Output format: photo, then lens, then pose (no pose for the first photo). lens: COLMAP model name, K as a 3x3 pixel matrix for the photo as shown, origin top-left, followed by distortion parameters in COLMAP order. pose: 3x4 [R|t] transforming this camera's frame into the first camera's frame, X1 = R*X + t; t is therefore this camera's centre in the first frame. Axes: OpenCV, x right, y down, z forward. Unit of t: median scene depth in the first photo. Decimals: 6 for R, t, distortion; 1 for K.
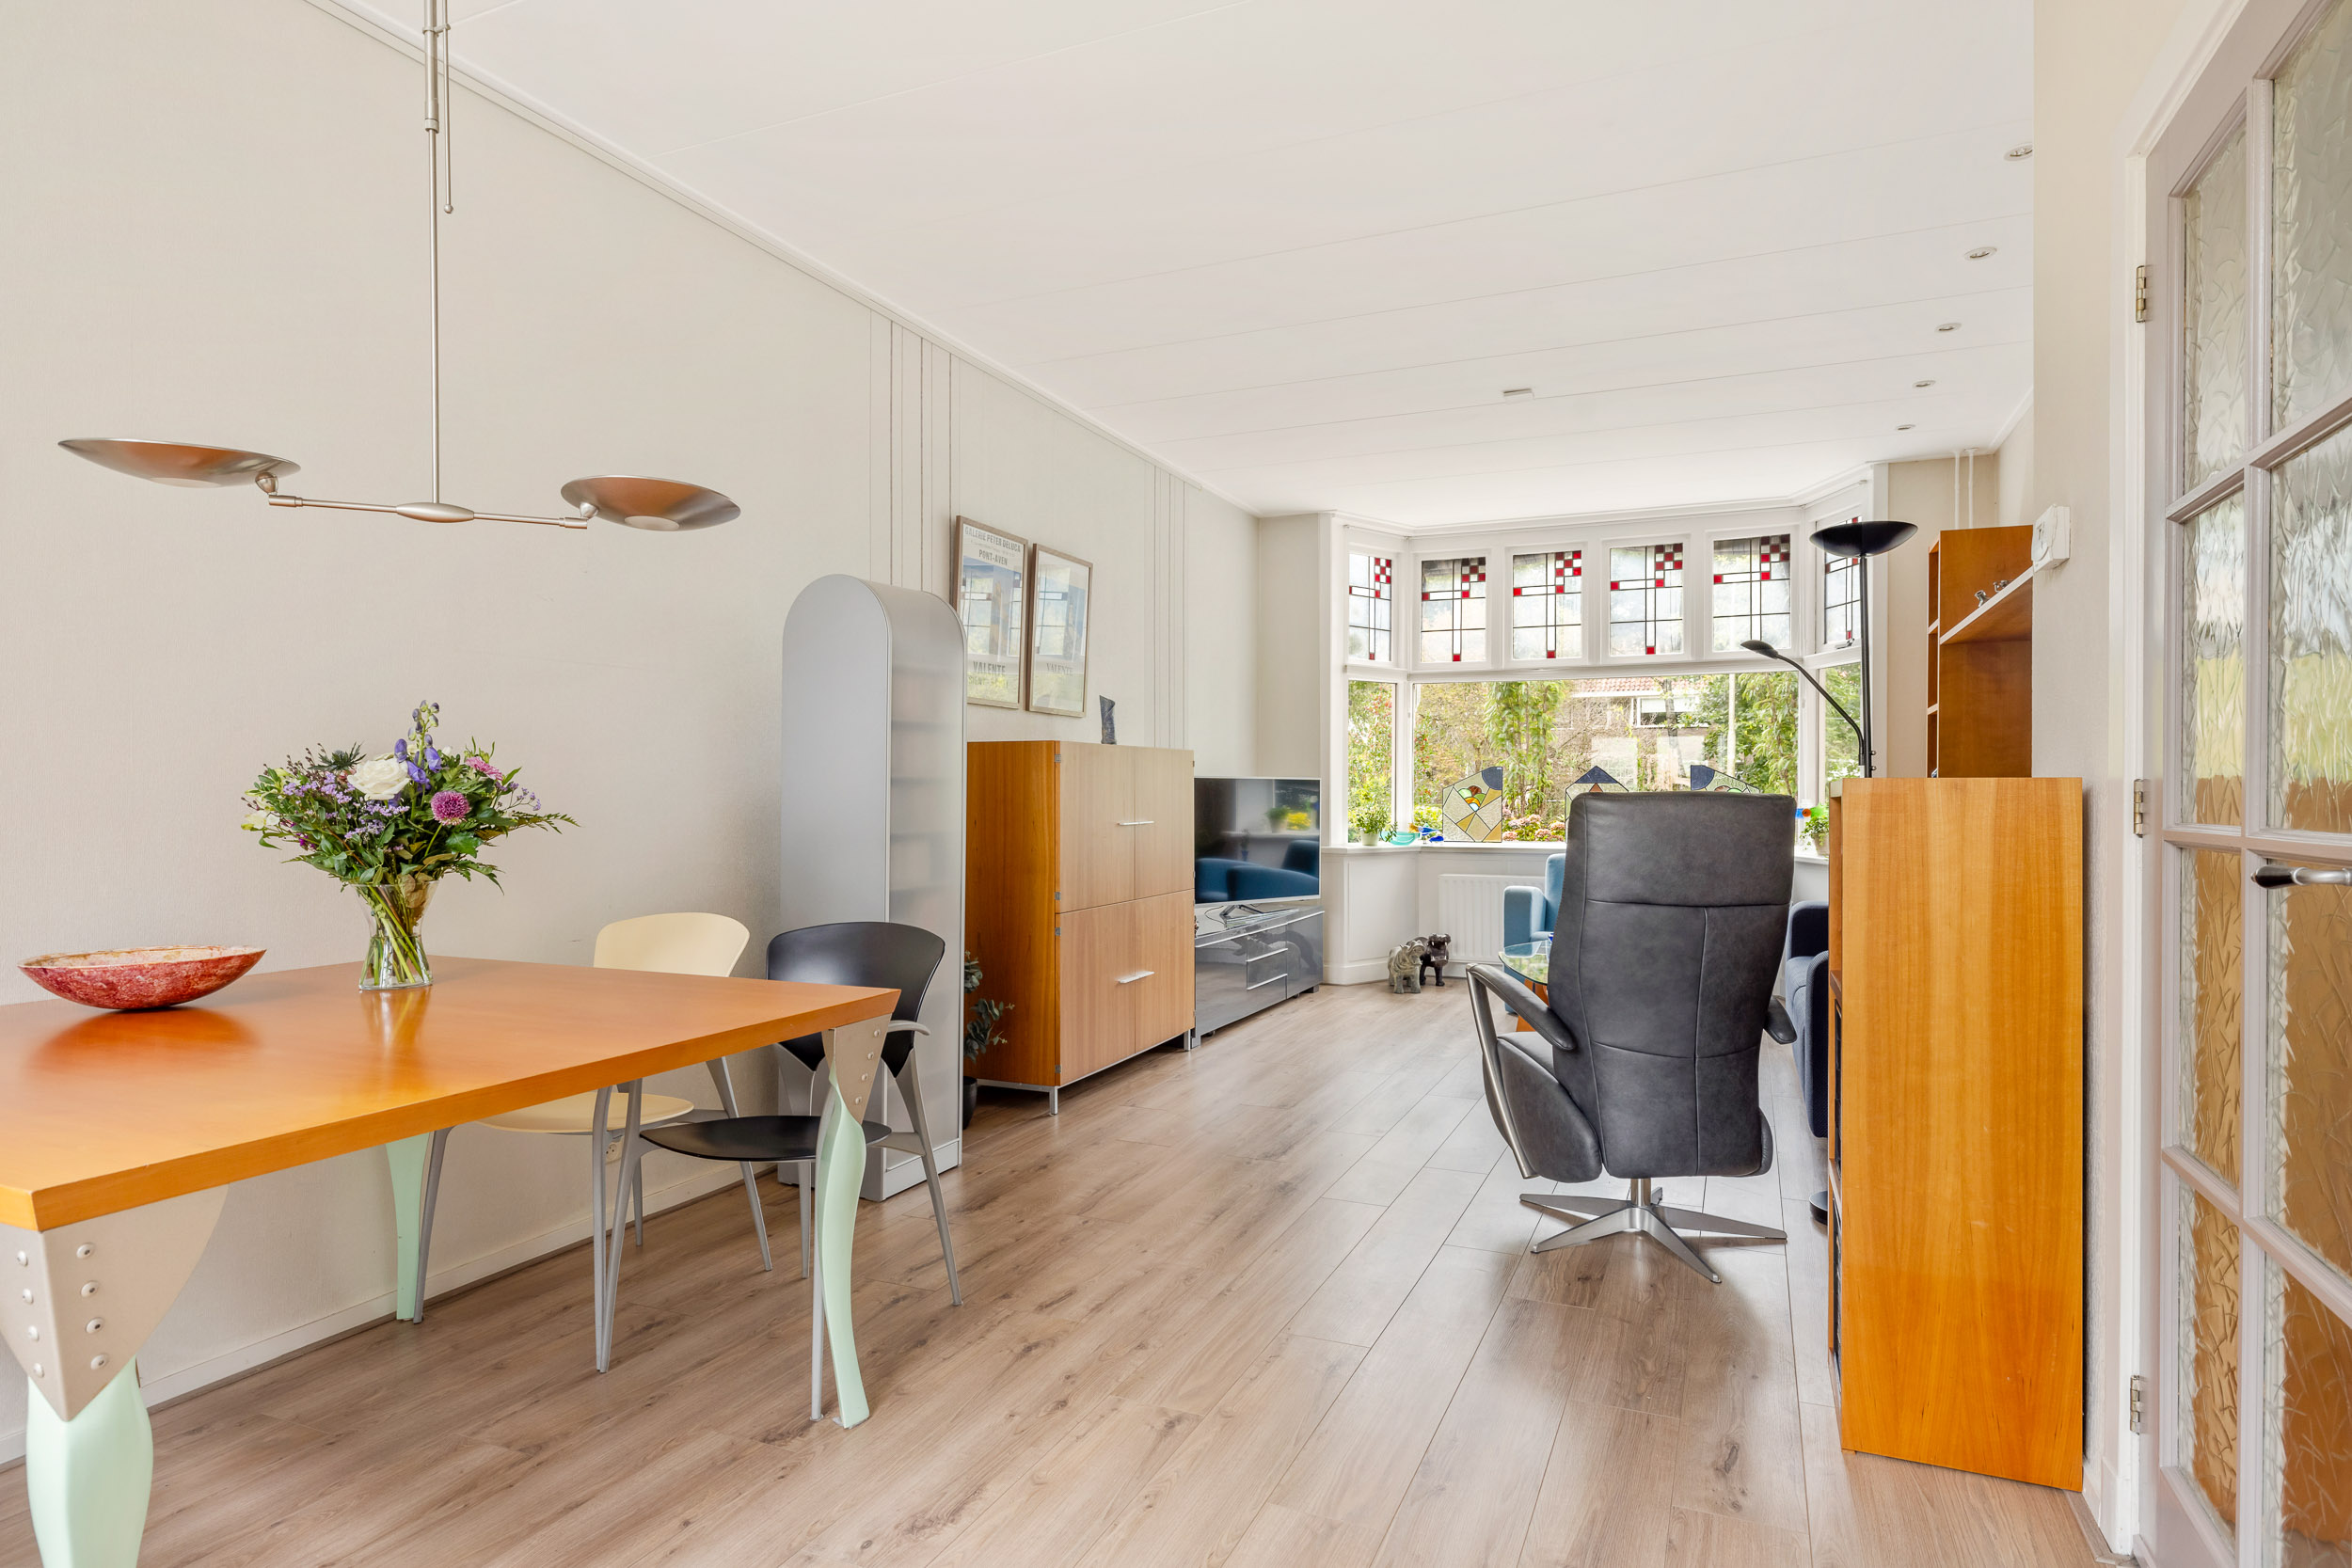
lens RADIAL K [[1289.5, 0, 1180.7], [0, 1289.5, 793.7], [0, 0, 1]] dist [-0.001104, 0.001680]
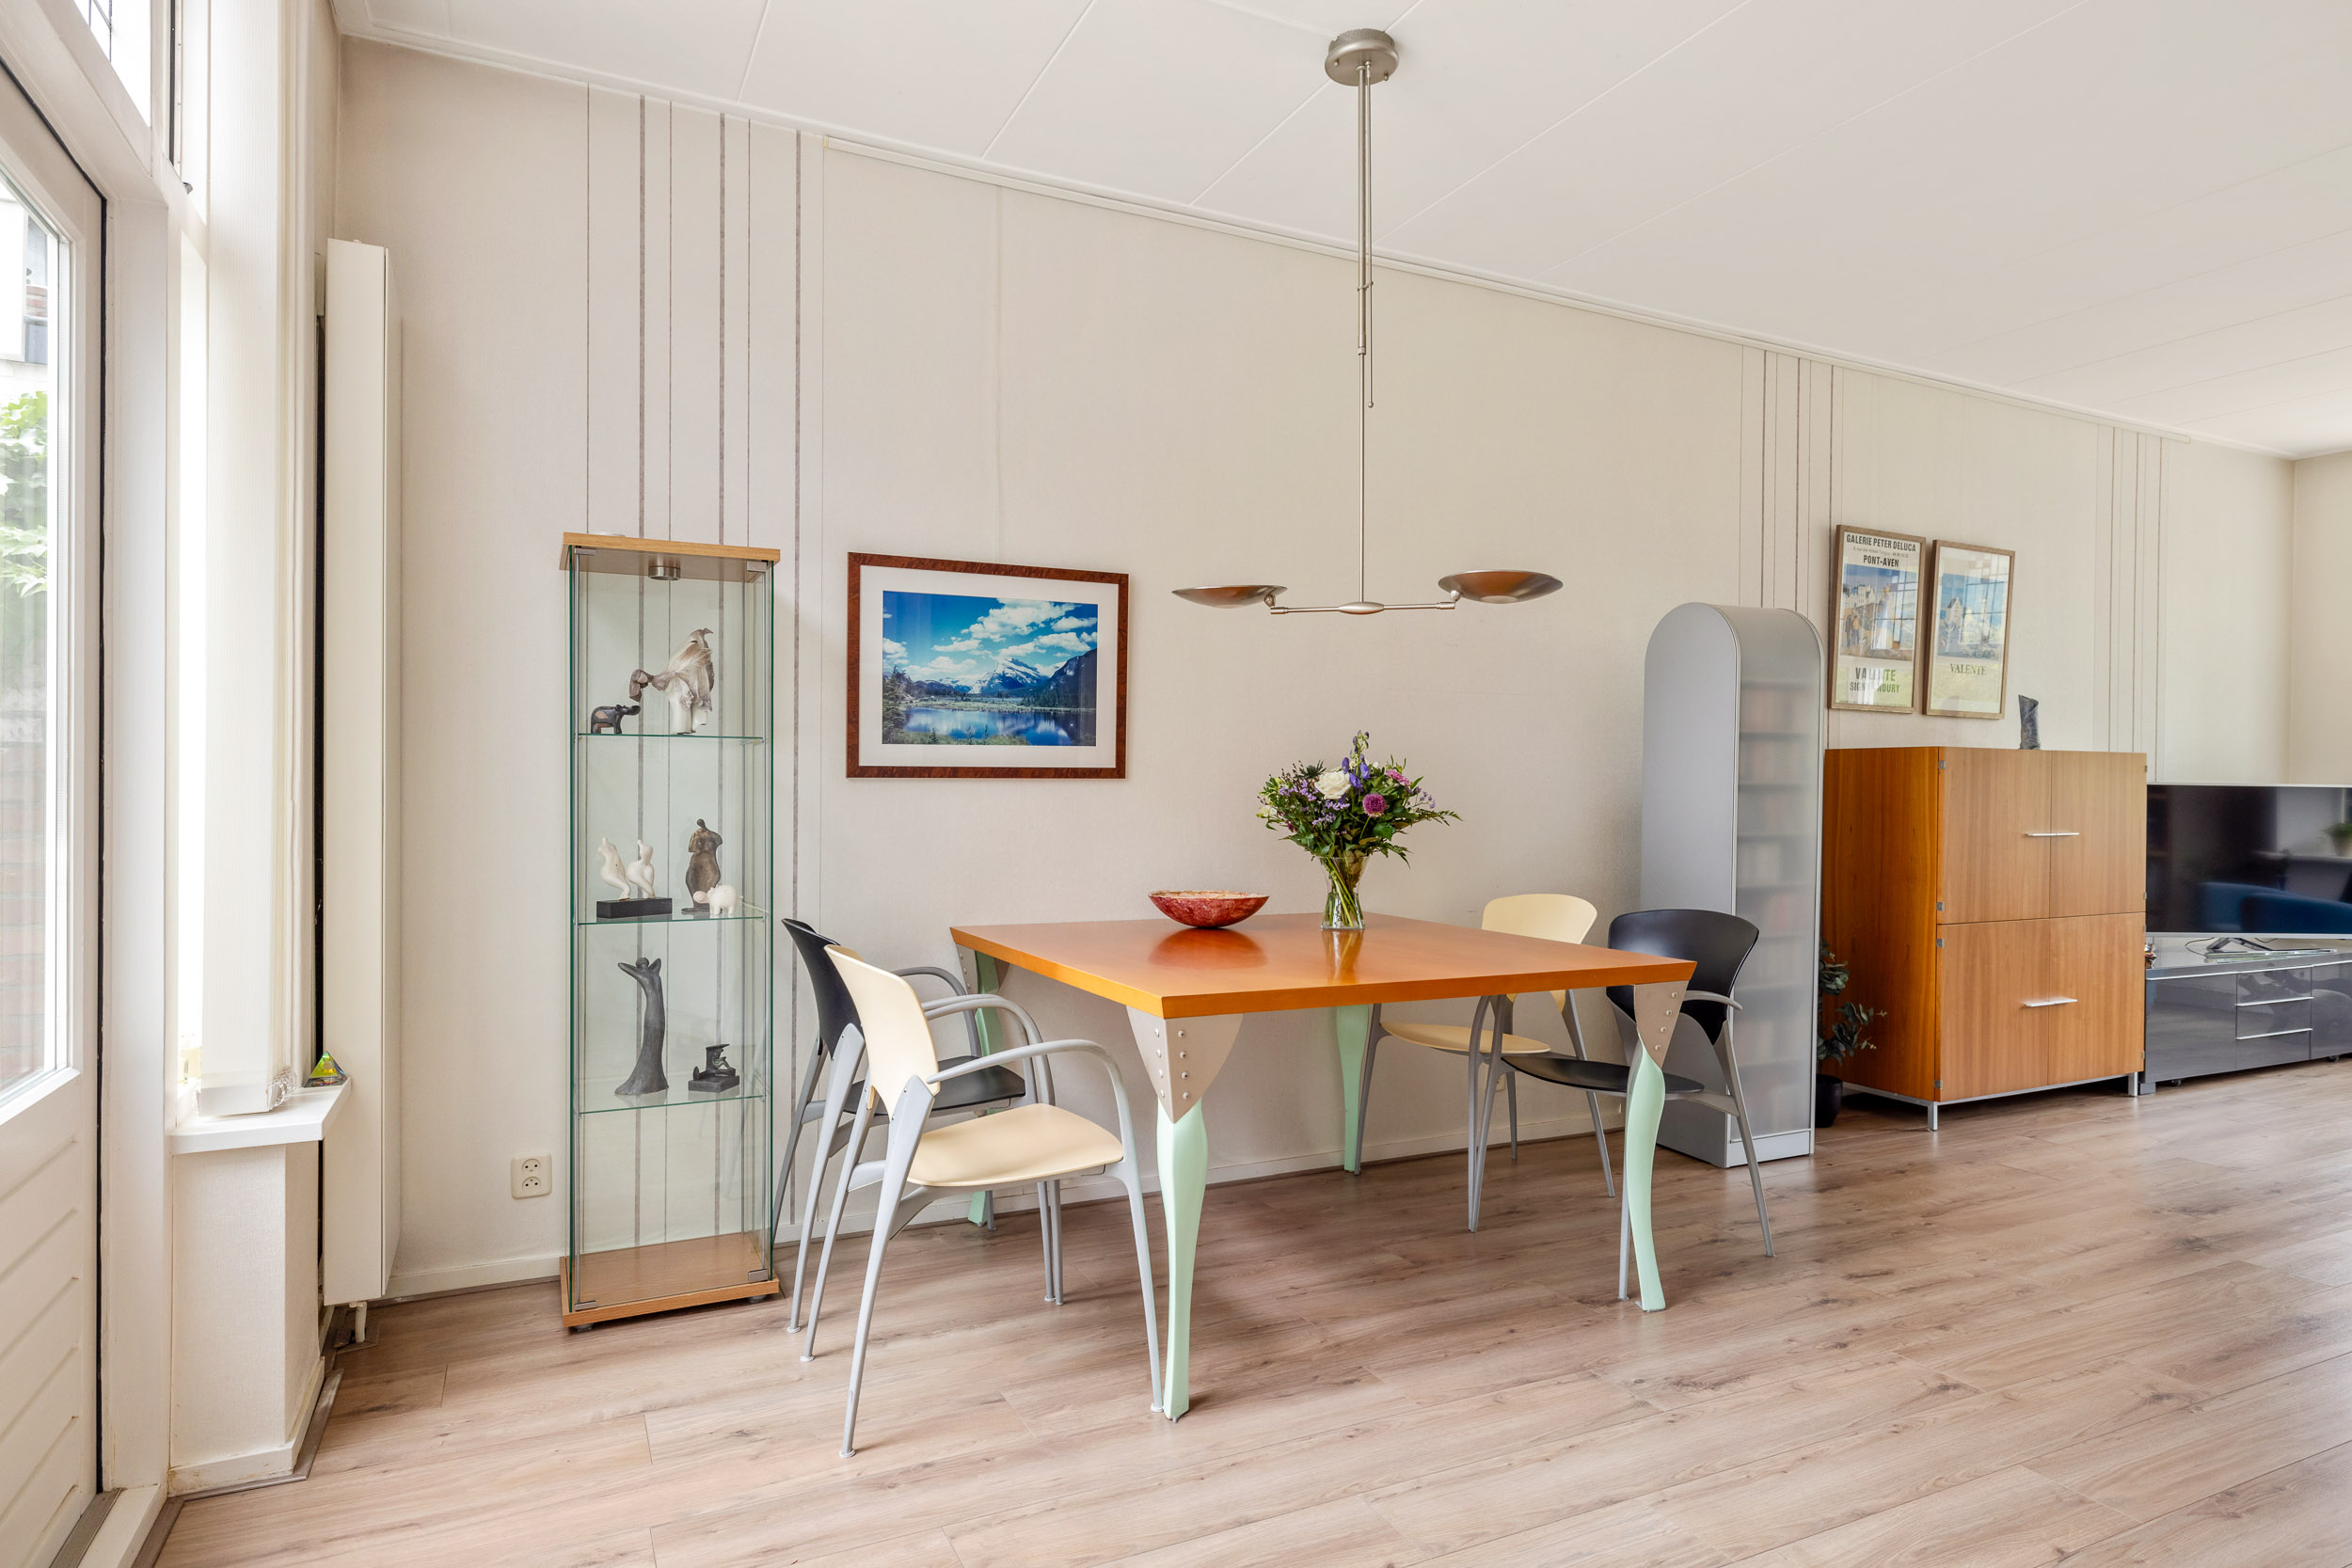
lens RADIAL K [[1289.5, 0, 1180.7], [0, 1289.5, 793.7], [0, 0, 1]] dist [-0.001104, 0.001680]
pose [[0.766398, 0.008711, -0.642307, 0.179139], [-0.010569, 0.999944, 0.000950, -0.000806], [0.642279, 0.006060, 0.766447, -0.224505]]
